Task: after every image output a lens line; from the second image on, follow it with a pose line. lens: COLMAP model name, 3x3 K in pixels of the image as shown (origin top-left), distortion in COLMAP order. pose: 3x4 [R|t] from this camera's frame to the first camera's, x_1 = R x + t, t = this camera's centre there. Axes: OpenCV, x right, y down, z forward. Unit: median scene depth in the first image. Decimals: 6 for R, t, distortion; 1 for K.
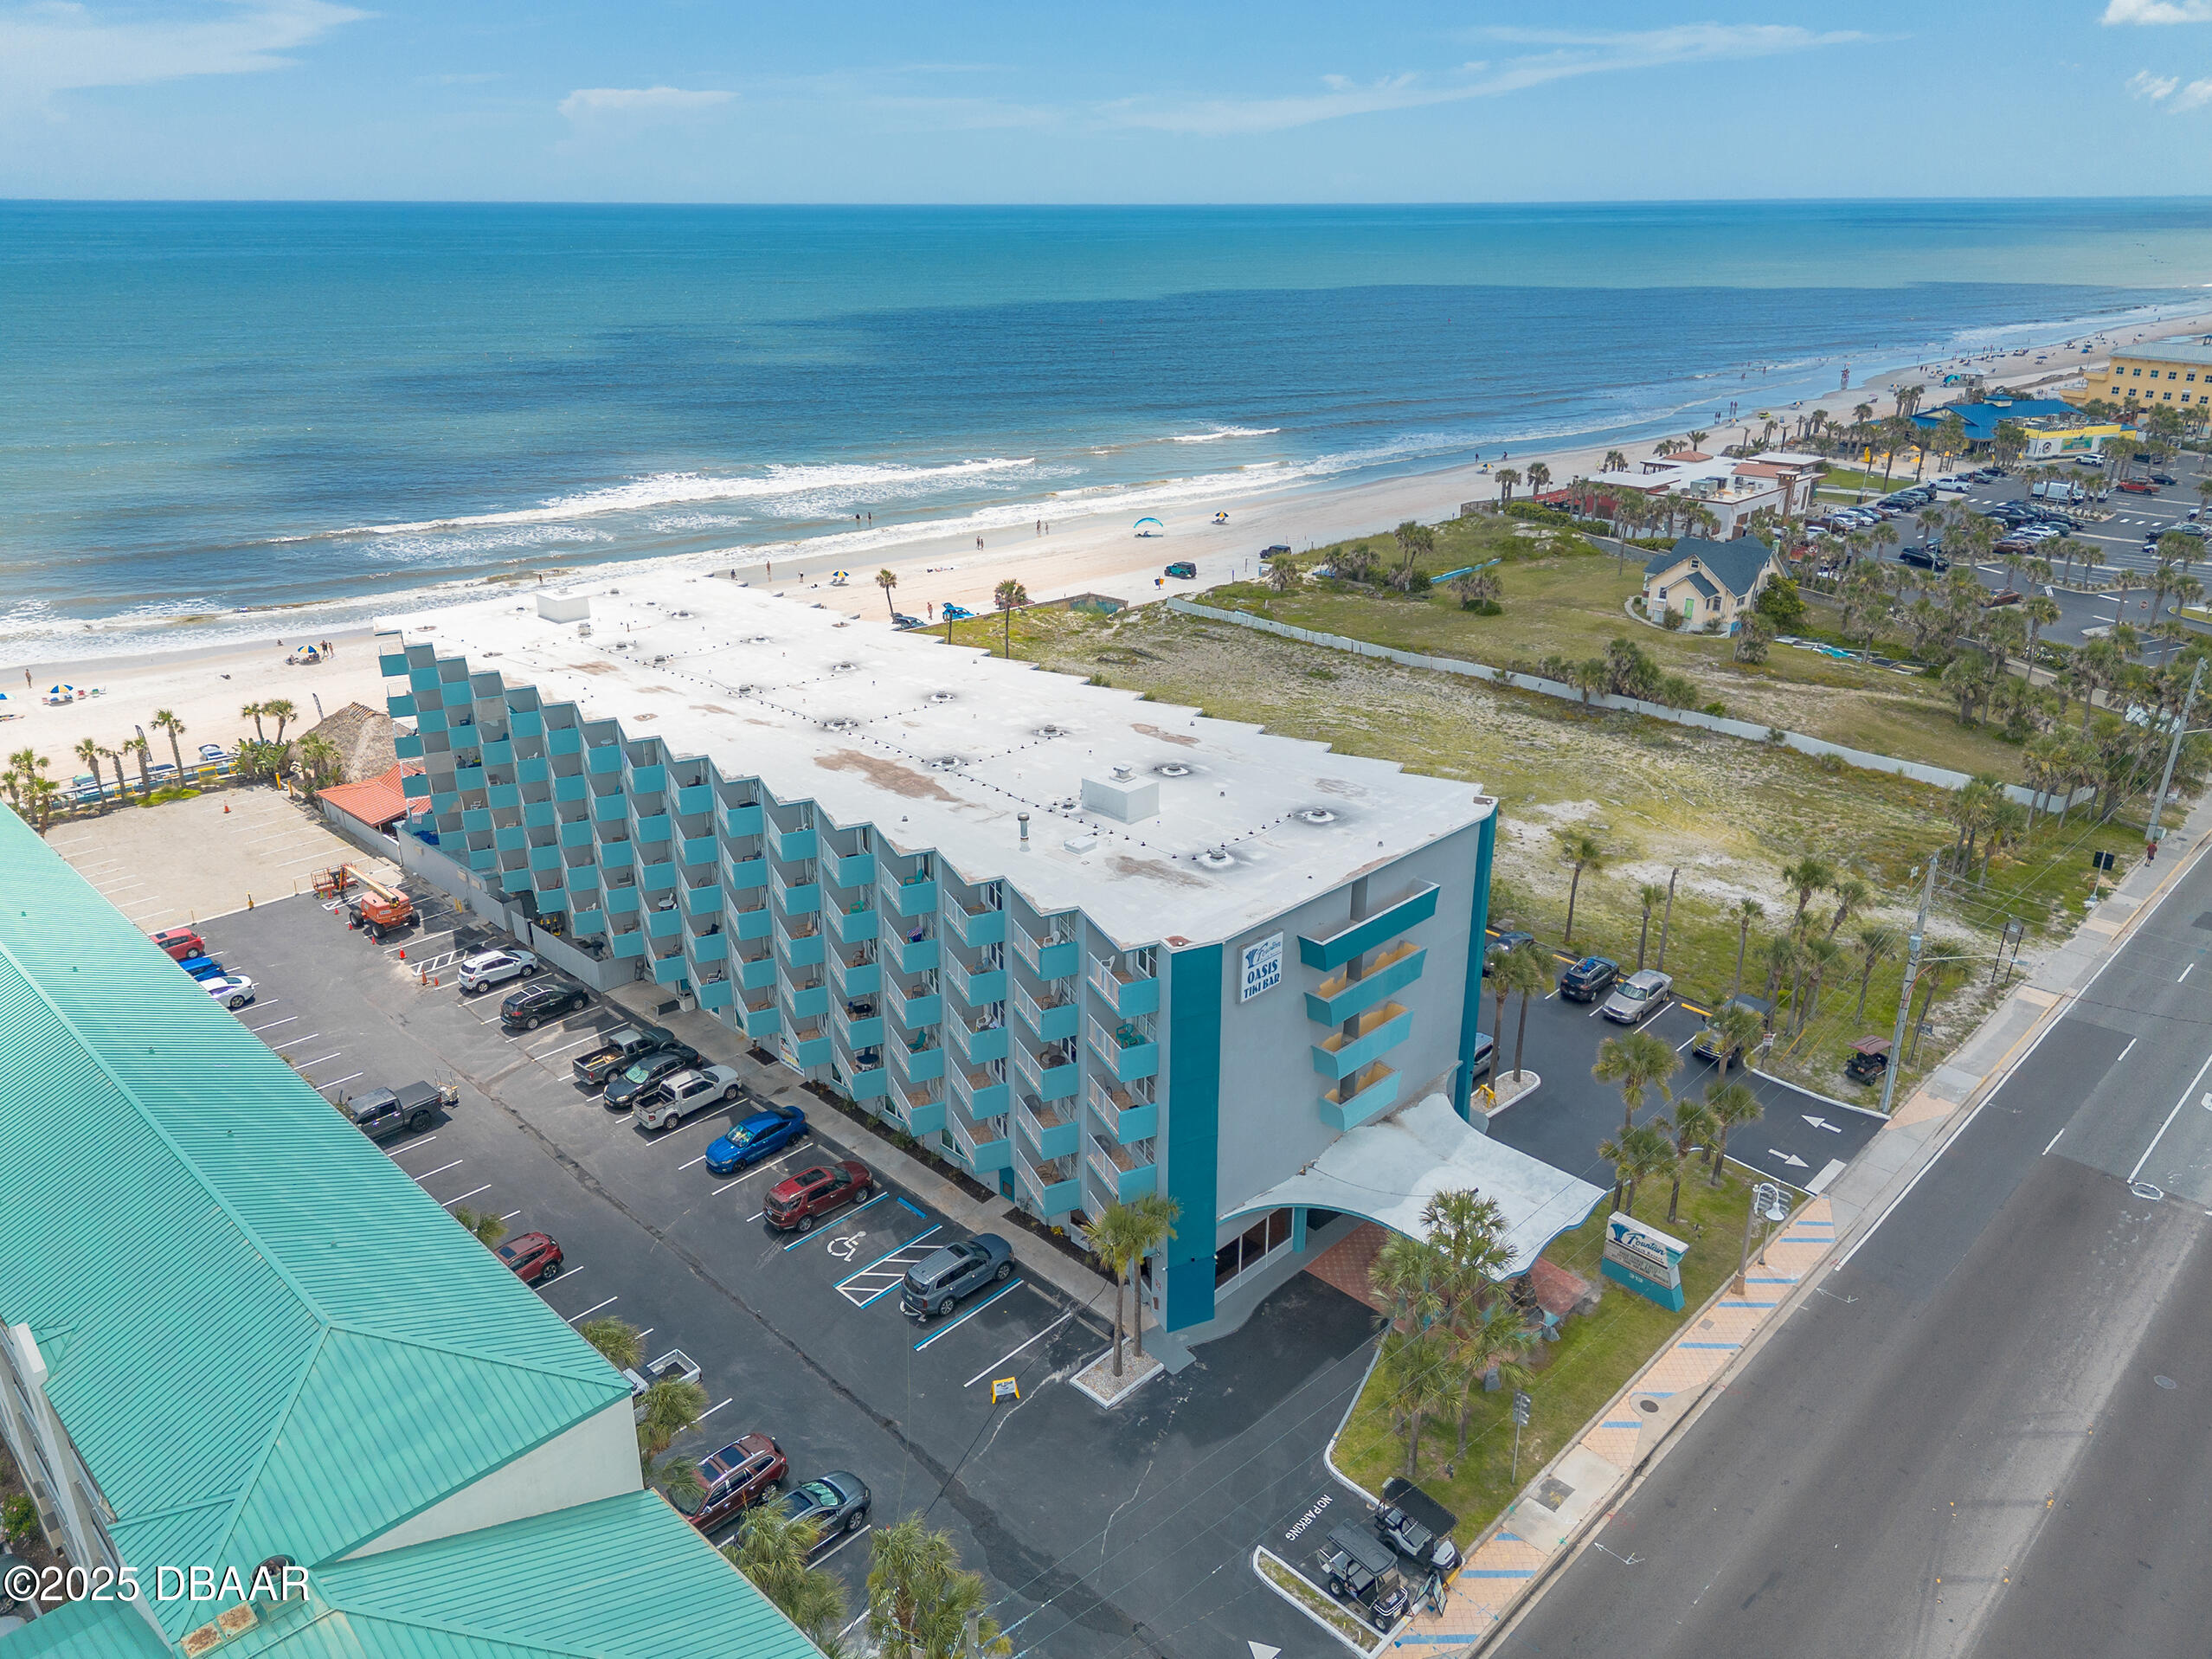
lens RADIAL K [[1555.2, 0, 1105.7], [0, 1555.2, 833.3], [0, 0, 1]] dist [0.056618, -0.045586]
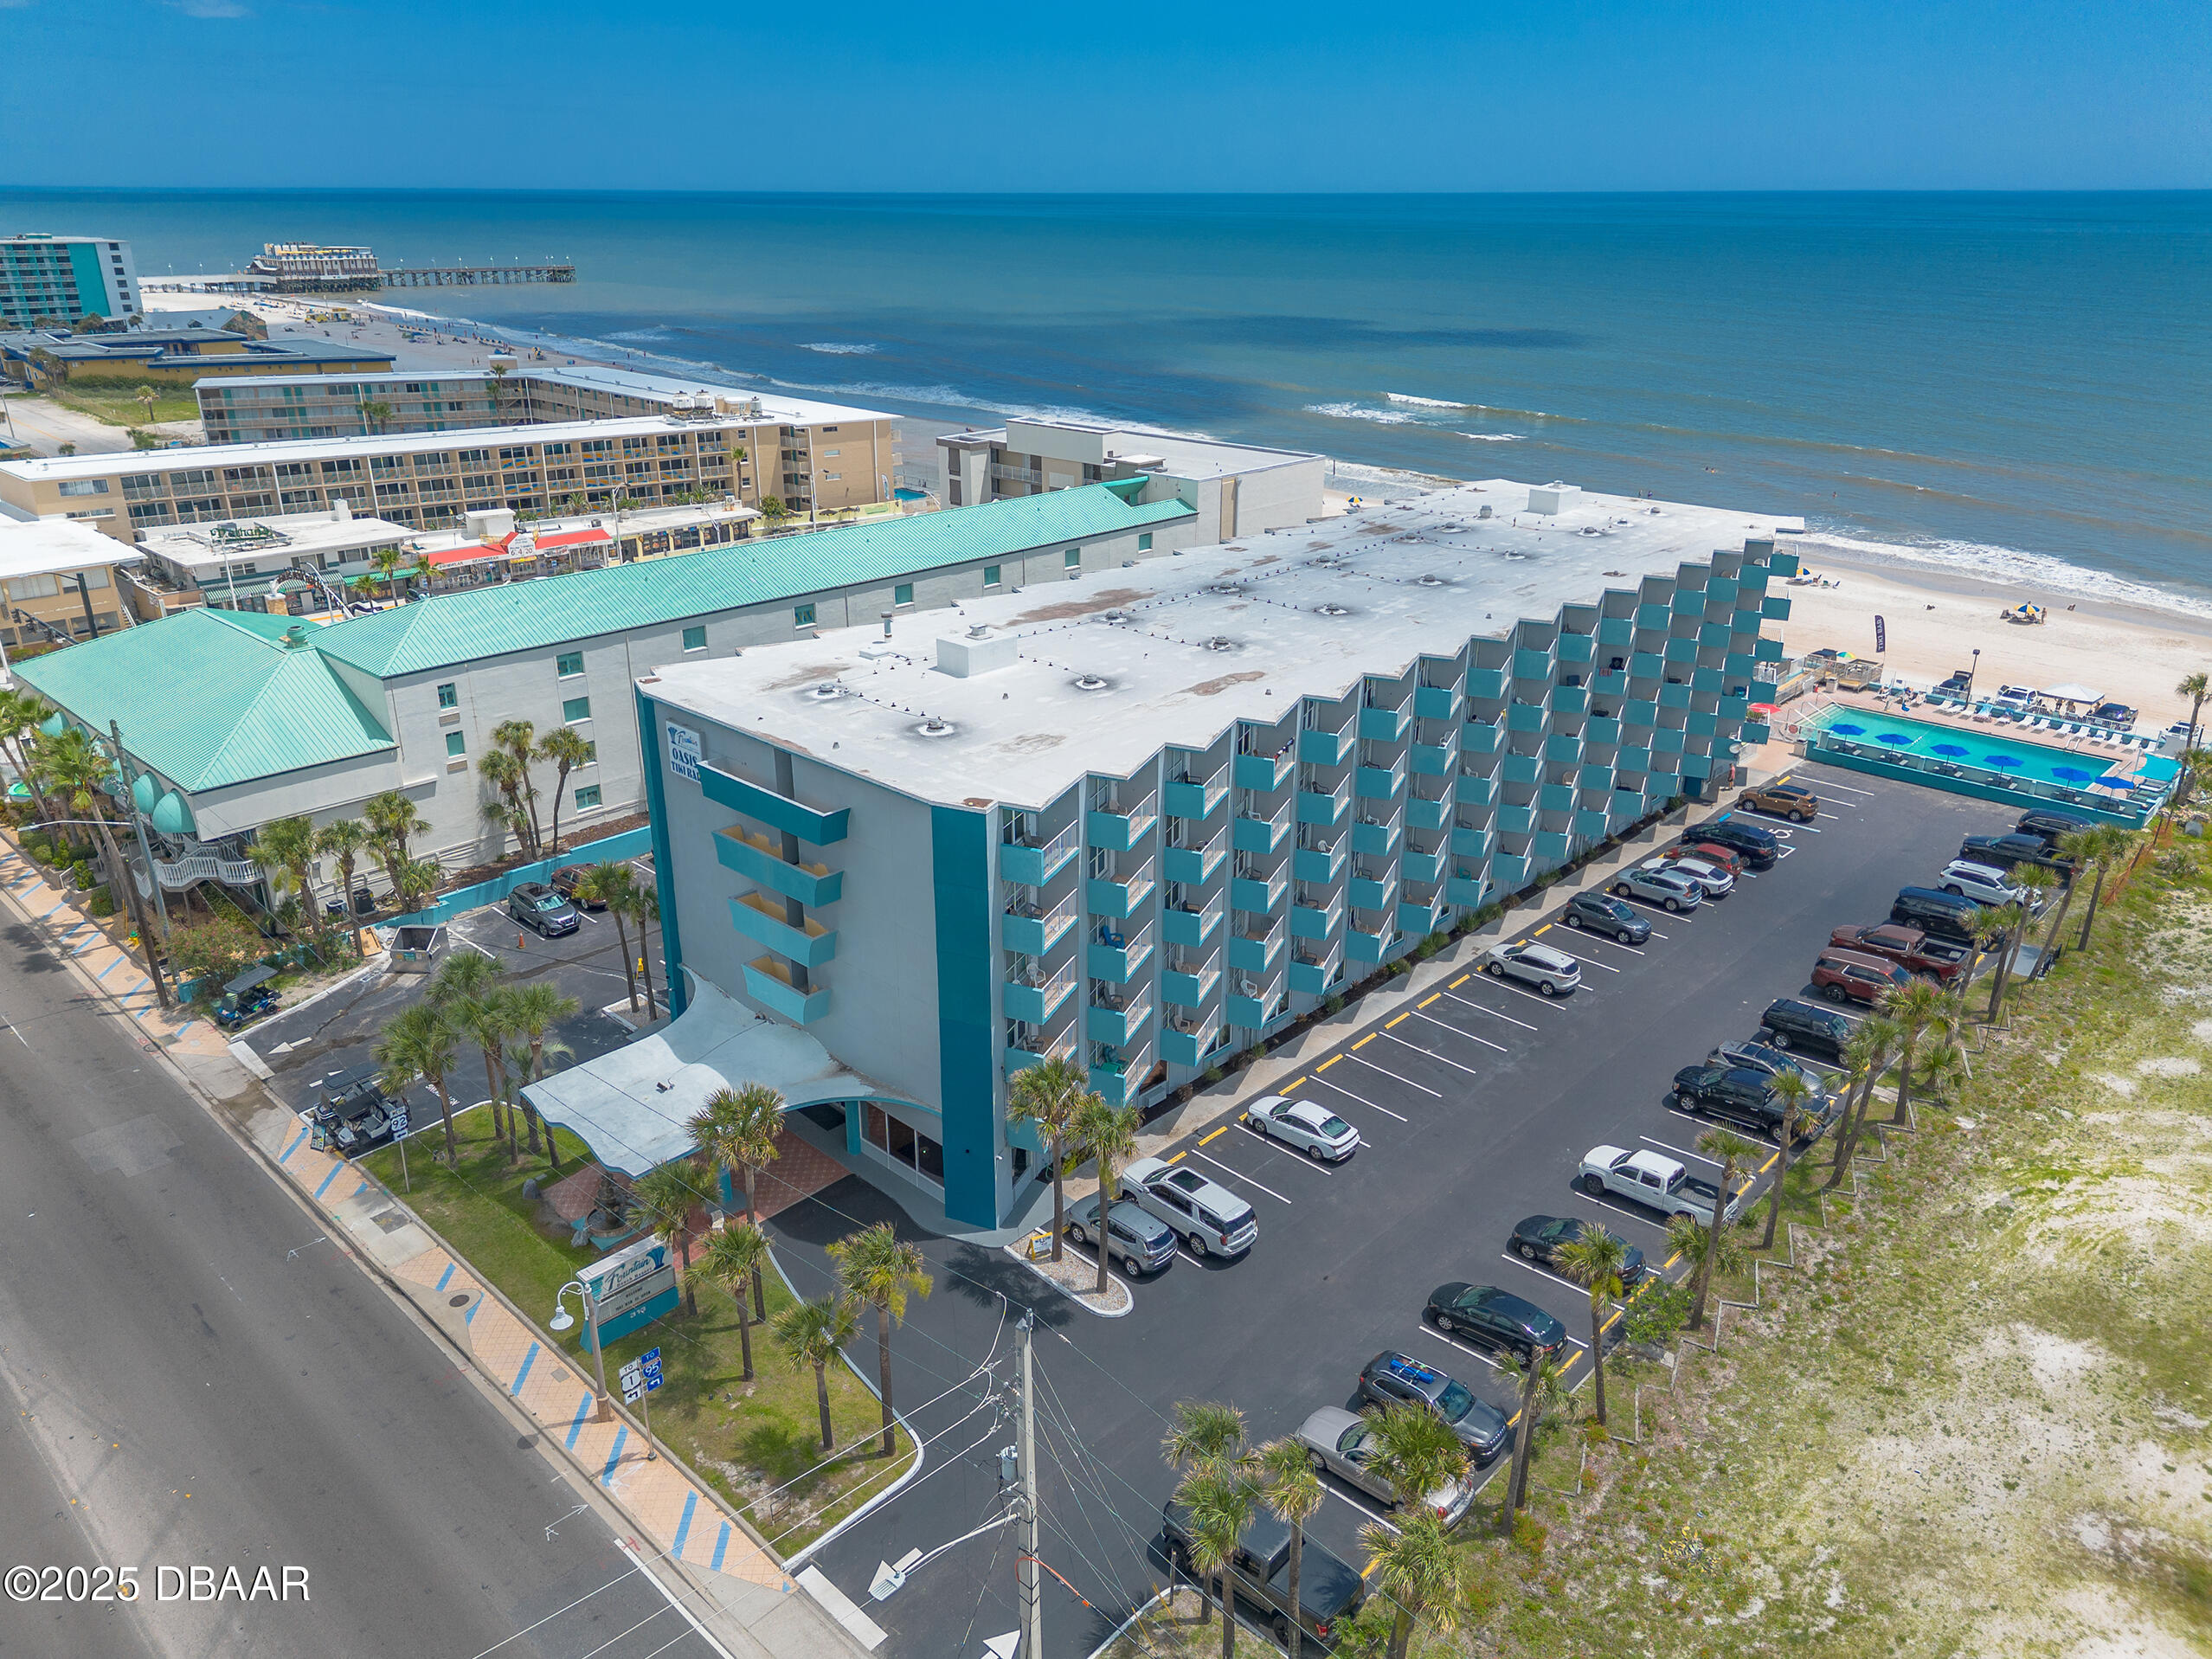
lens RADIAL K [[1555.2, 0, 1101.8], [0, 1555.2, 818.1], [0, 0, 1]] dist [0.056618, -0.045586]
pose [[0.015645, 0.370754, -0.928599, 0.897346], [-0.371648, 0.864332, 0.338833, -0.277235], [0.928242, 0.339811, 0.151313, 0.897374]]
